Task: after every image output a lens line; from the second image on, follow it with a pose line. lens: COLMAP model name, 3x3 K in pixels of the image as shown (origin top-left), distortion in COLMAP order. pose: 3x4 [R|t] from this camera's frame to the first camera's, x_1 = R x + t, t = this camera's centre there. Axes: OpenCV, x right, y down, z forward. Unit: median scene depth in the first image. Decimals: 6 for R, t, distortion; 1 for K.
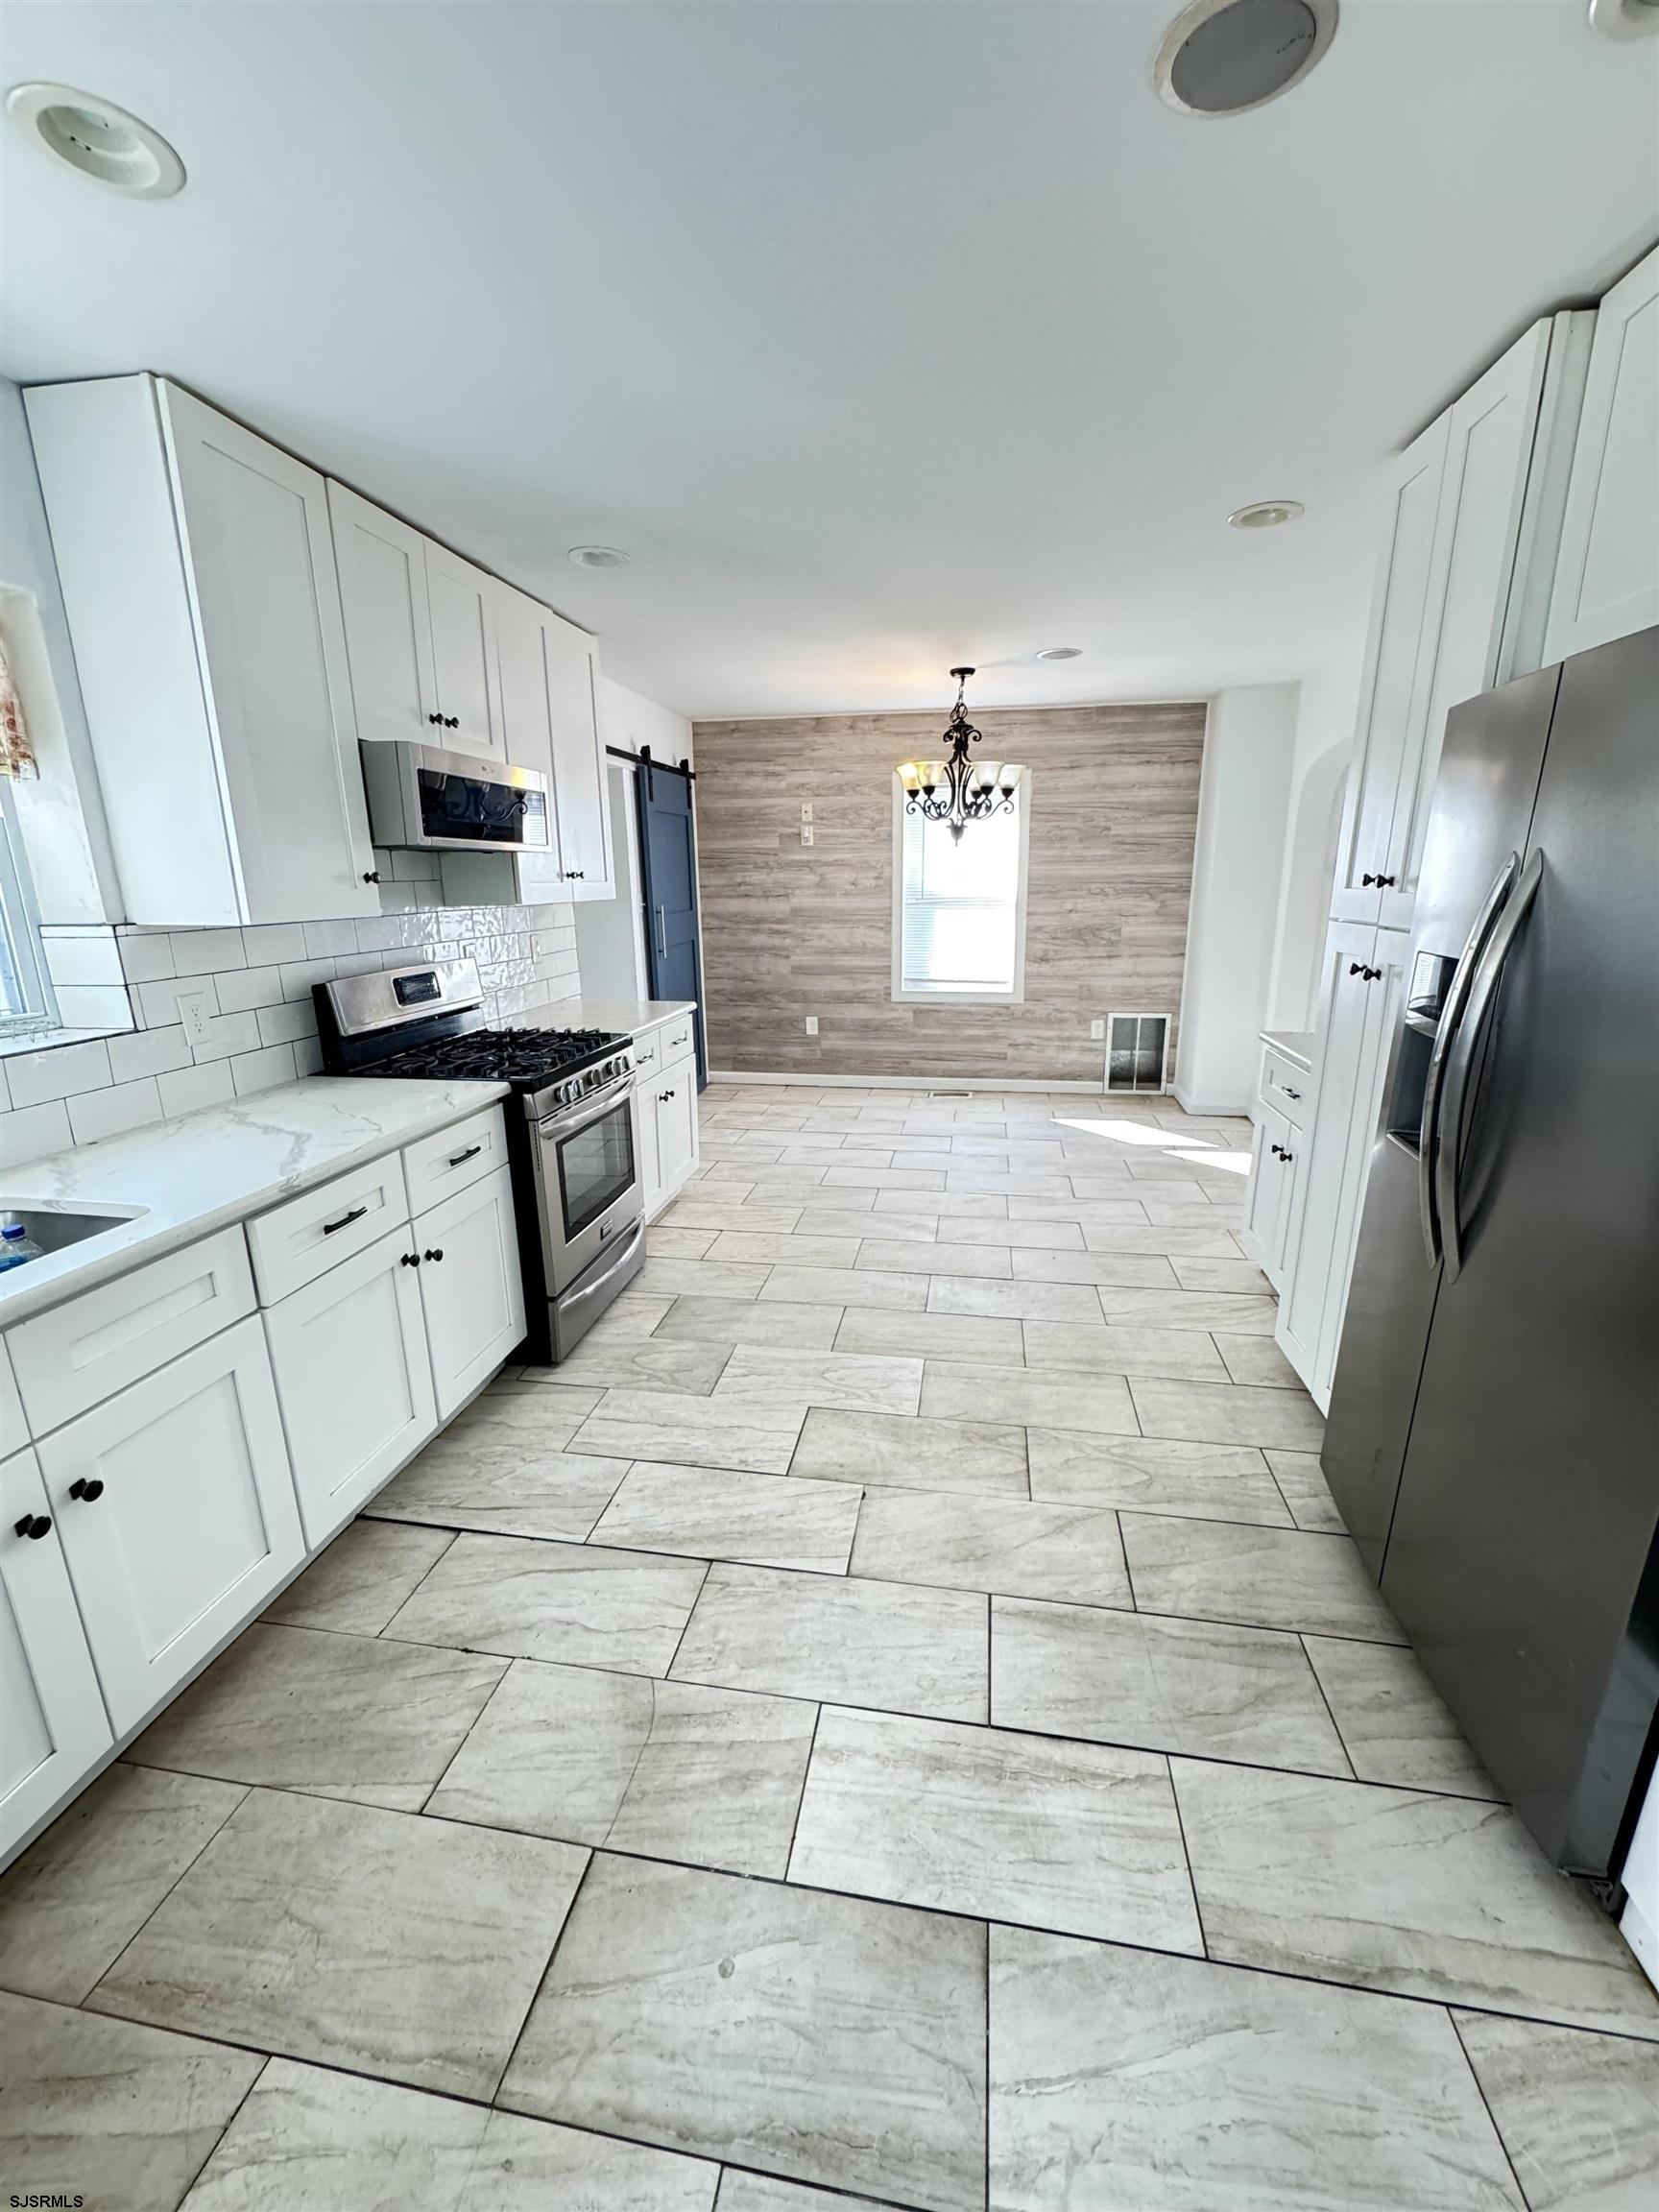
lens RADIAL K [[882.5, 0, 834.6], [0, 882.5, 1105.1], [0, 0, 1]] dist [-0.005233, 0.001109]
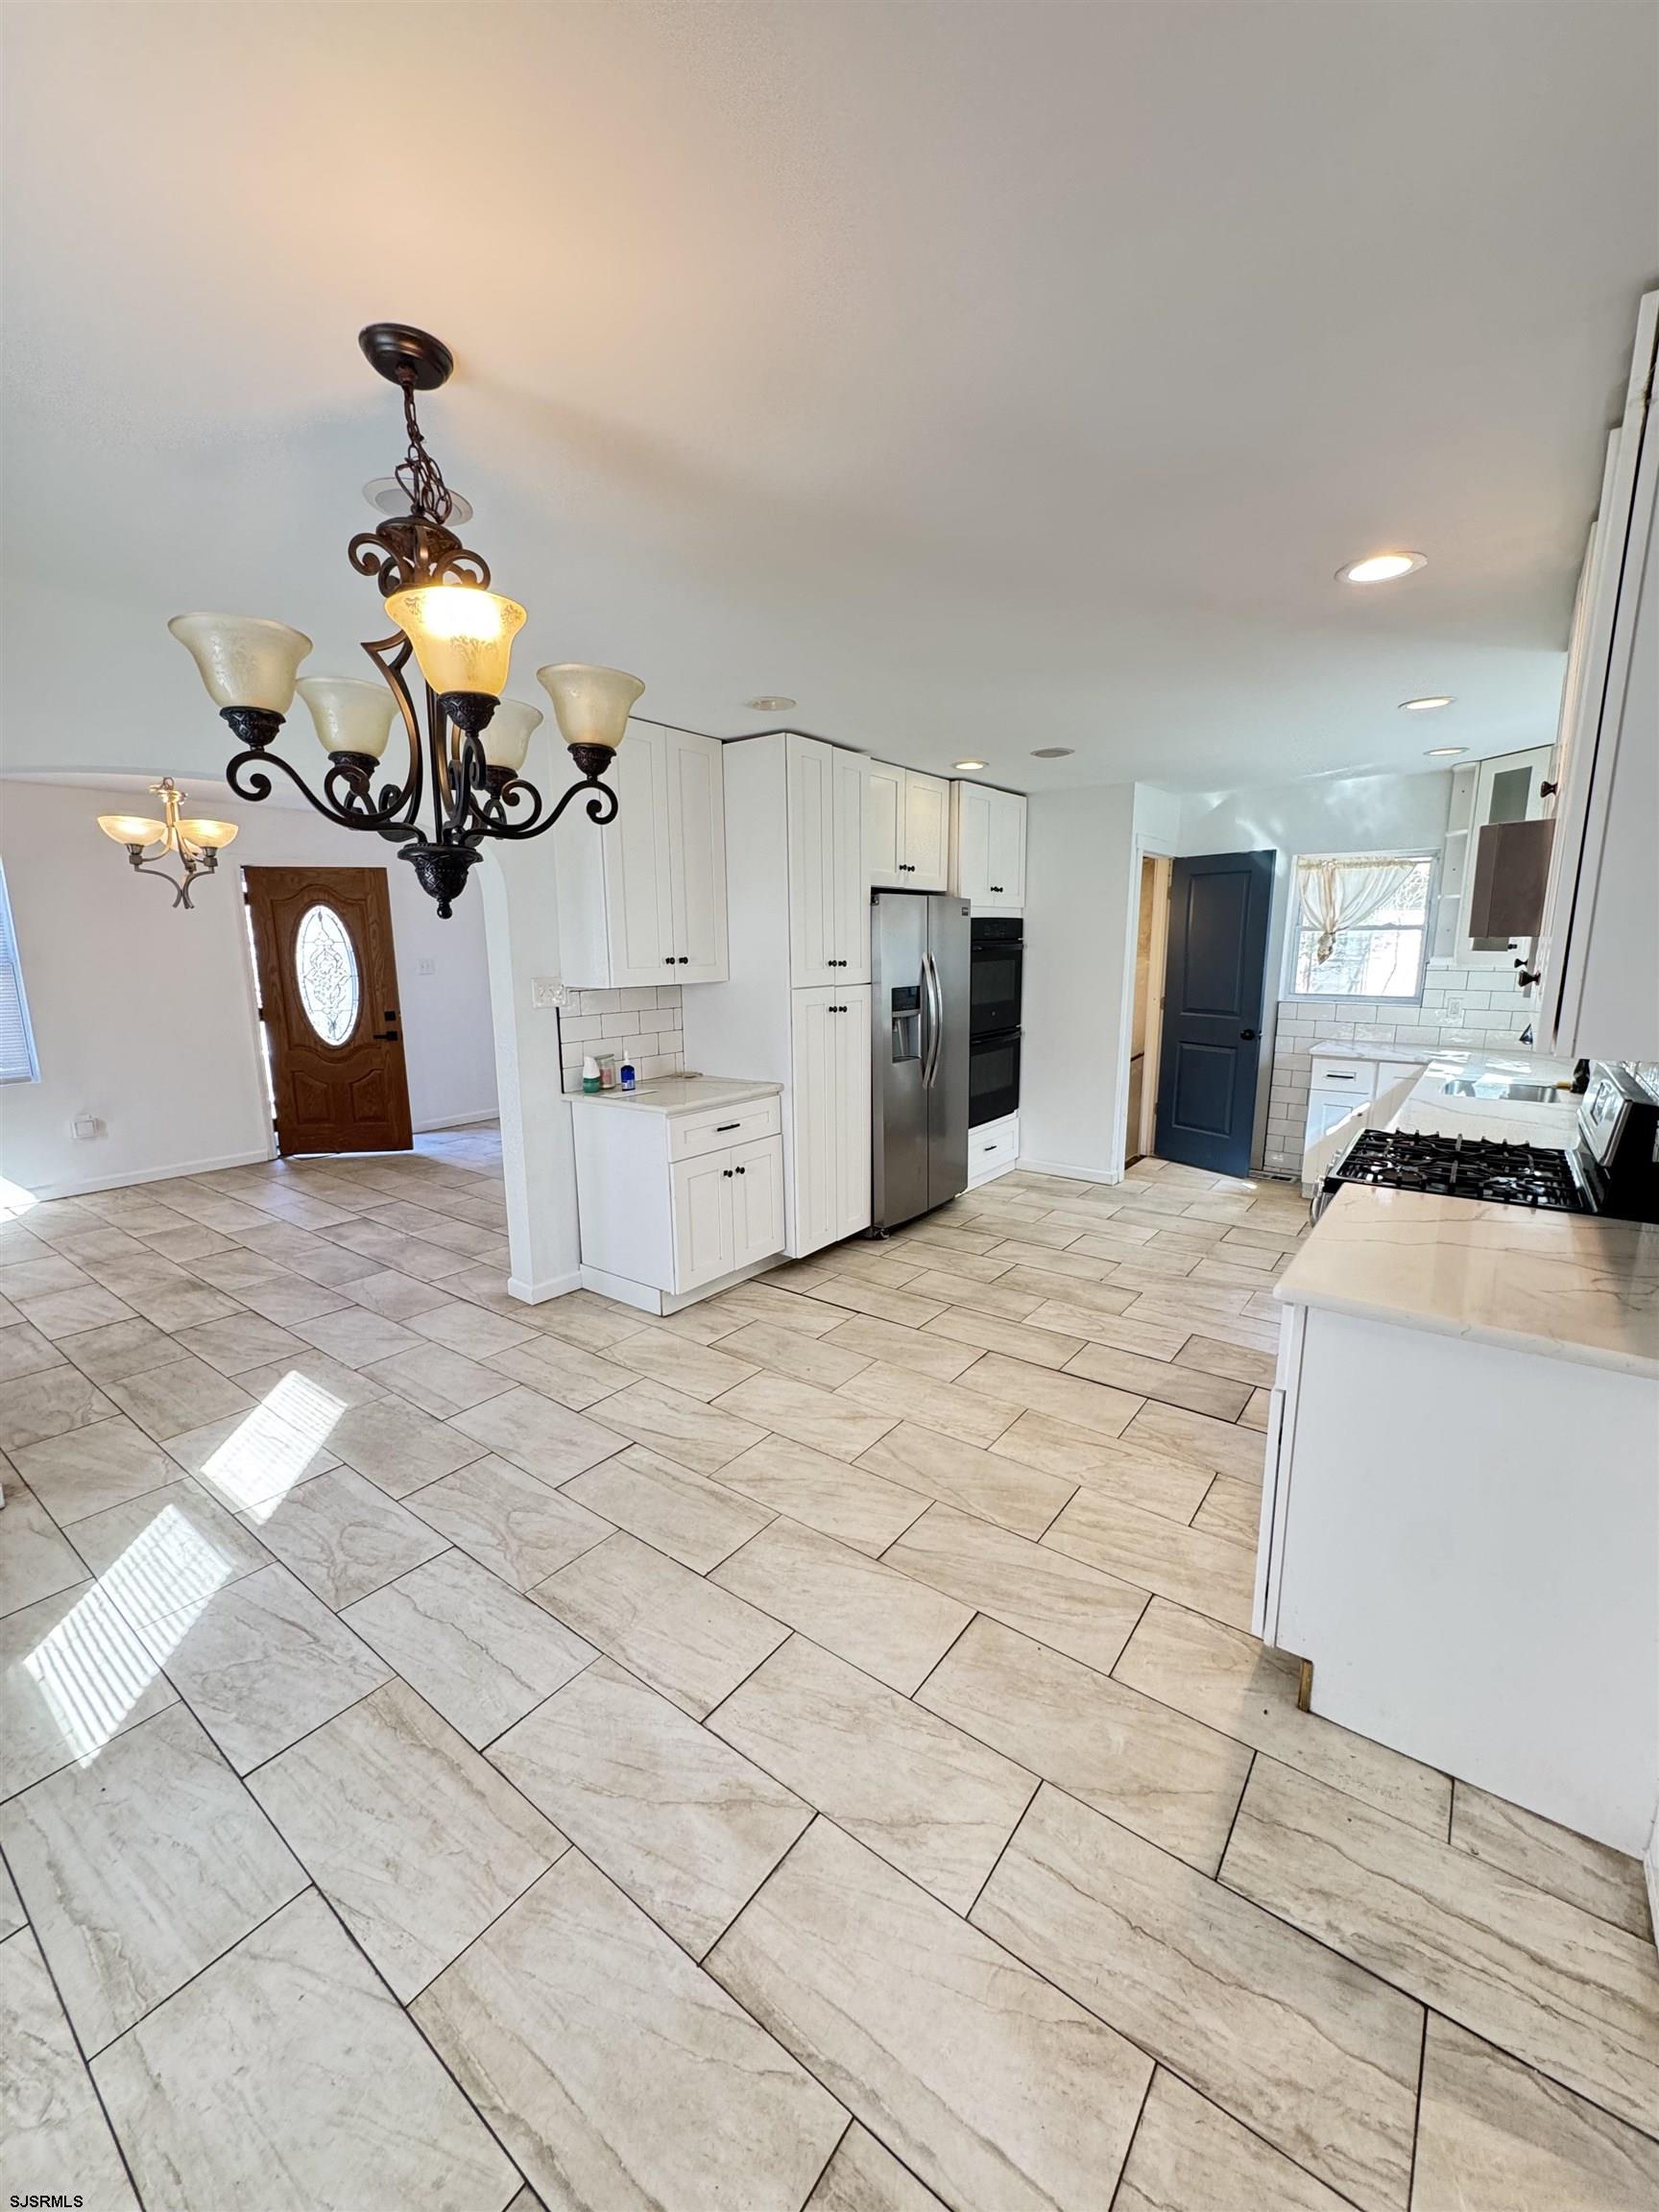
lens RADIAL K [[882.5, 0, 834.6], [0, 882.5, 1105.1], [0, 0, 1]] dist [-0.005233, 0.001109]
pose [[-0.887077, -0.073037, 0.455806, -0.190570], [0.130057, 0.907862, 0.398587, -0.471472], [-0.442921, 0.412858, -0.795845, 1.691026]]
